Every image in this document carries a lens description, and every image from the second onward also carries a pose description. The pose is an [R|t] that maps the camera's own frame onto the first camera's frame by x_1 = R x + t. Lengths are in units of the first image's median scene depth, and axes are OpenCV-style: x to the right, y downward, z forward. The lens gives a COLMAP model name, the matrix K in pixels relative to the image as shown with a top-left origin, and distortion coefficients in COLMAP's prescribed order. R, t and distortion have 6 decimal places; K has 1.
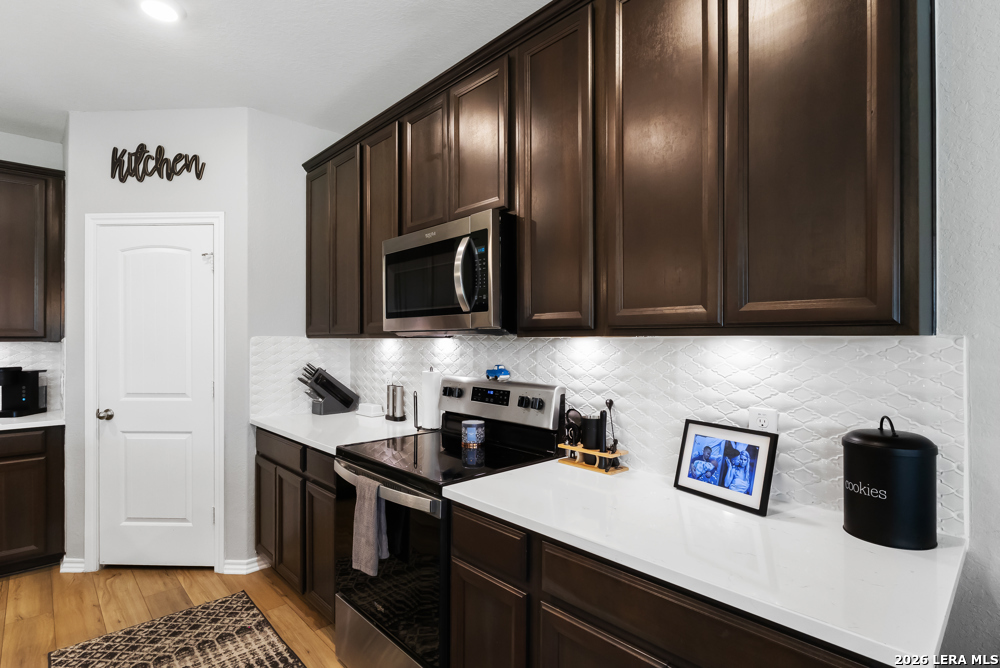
lens RADIAL K [[498.3, 0, 500.8], [0, 498.3, 335.0], [0, 0, 1]] dist [-0.013924, 0.001295]
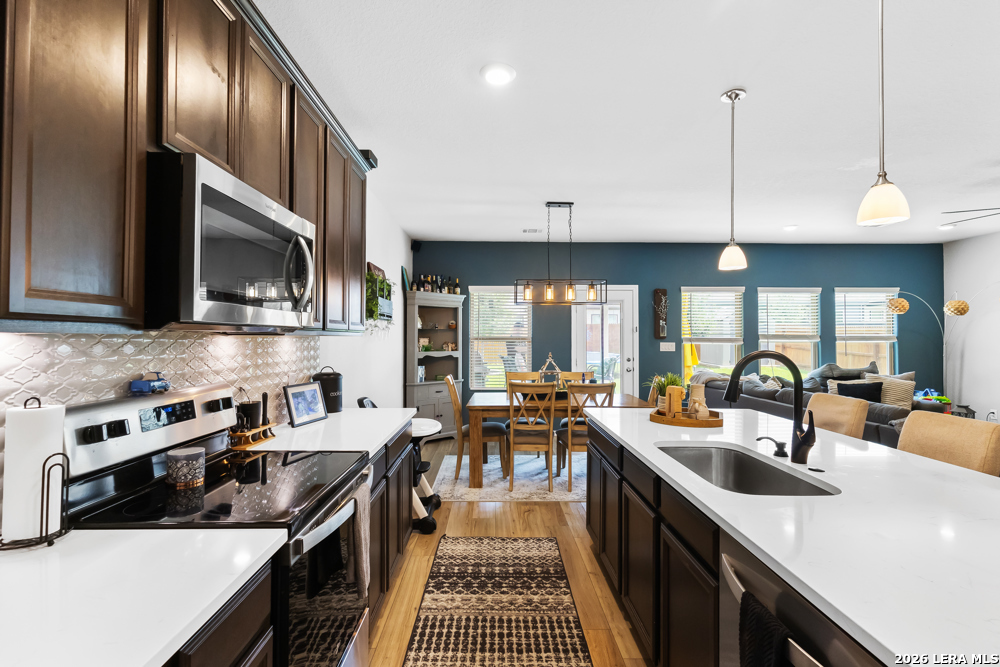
lens RADIAL K [[470.6, 0, 501.9], [0, 470.6, 332.6], [0, 0, 1]] dist [0.001558, -0.000293]
pose [[-0.732216, 0.006217, 0.681044, -0.909192], [-0.009710, 0.999761, -0.019566, 0.011935], [-0.681003, -0.020939, -0.731981, 1.252502]]
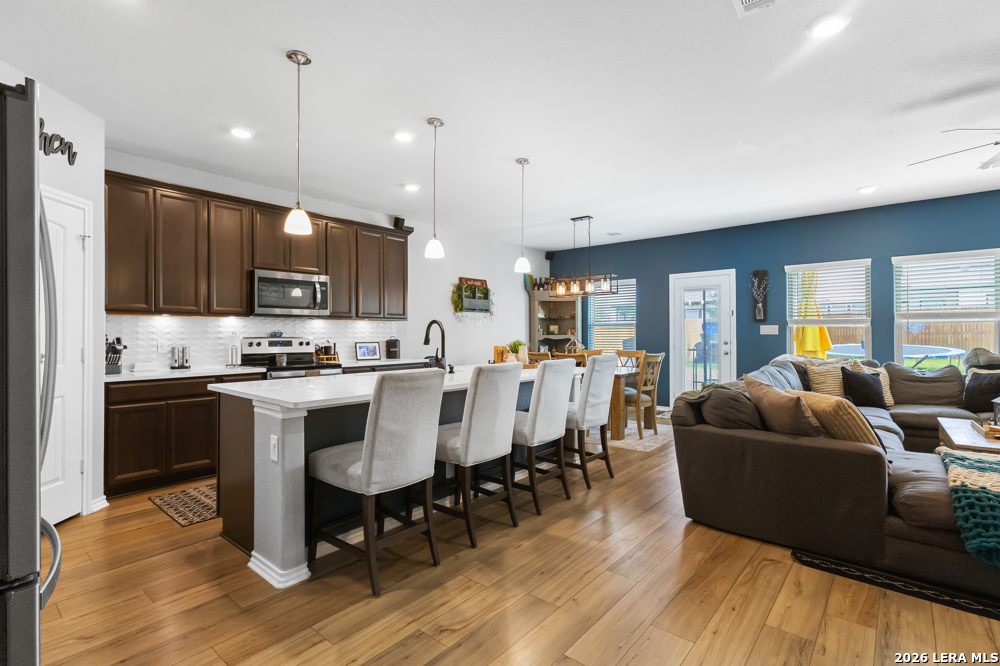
lens RADIAL K [[470.6, 0, 492.2], [0, 470.6, 336.5], [0, 0, 1]] dist [0.001558, -0.000293]
pose [[-0.098282, -0.004391, 0.995149, -2.469211], [-0.006424, 0.999972, 0.003777, 0.079837], [-0.995138, -0.006021, -0.098307, 0.243109]]
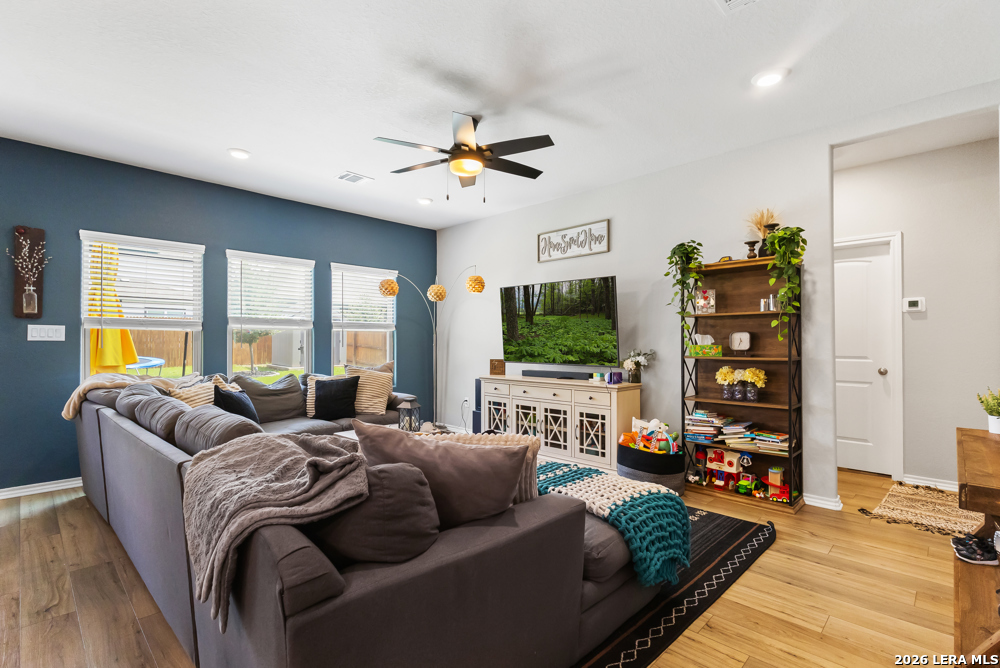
lens RADIAL K [[470.6, 0, 505.6], [0, 470.6, 338.2], [0, 0, 1]] dist [0.001558, -0.000293]
pose [[-0.998576, -0.003661, -0.053222, -1.212301], [-0.002547, 0.999777, -0.020977, 0.089543], [0.053287, -0.020812, -0.998362, 0.015533]]
